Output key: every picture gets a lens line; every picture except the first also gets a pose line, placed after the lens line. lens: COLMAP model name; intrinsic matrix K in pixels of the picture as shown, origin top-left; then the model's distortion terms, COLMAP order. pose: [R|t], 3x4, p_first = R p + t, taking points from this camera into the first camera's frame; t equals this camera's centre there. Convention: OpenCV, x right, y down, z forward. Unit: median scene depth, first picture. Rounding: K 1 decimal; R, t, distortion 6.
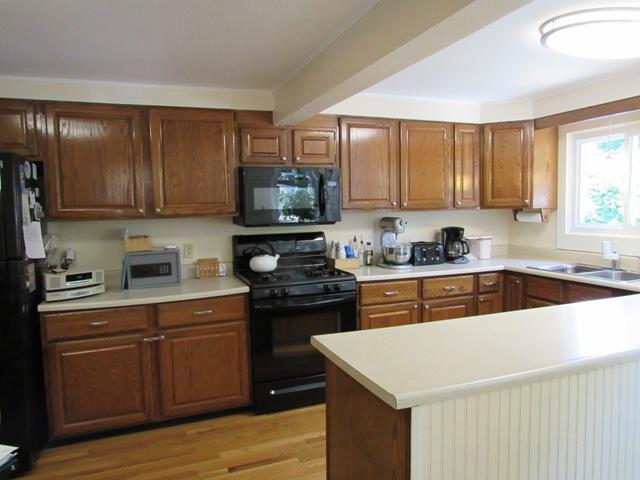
lens RADIAL K [[457.5, 0, 320.0], [0, 457.5, 240.0], [0, 0, 1]] dist [-0.025568, 0.002132]
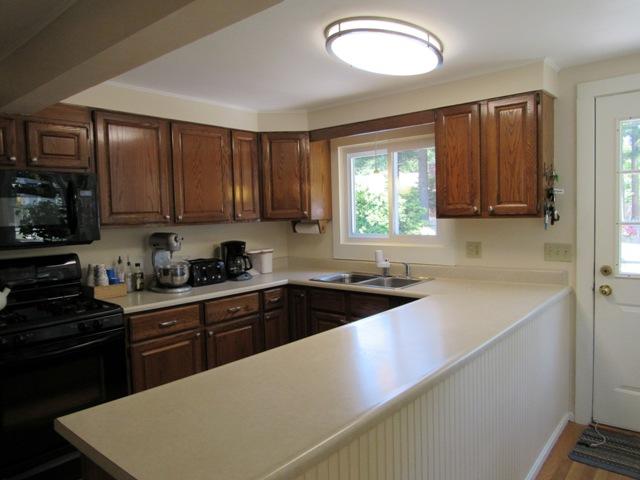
lens RADIAL K [[457.5, 0, 320.0], [0, 457.5, 240.0], [0, 0, 1]] dist [-0.025568, 0.002132]
pose [[0.881416, -0.034474, 0.471081, 0.009559], [0.045699, 0.998878, -0.012407, -0.012423], [-0.470125, 0.032464, 0.882003, 0.107612]]
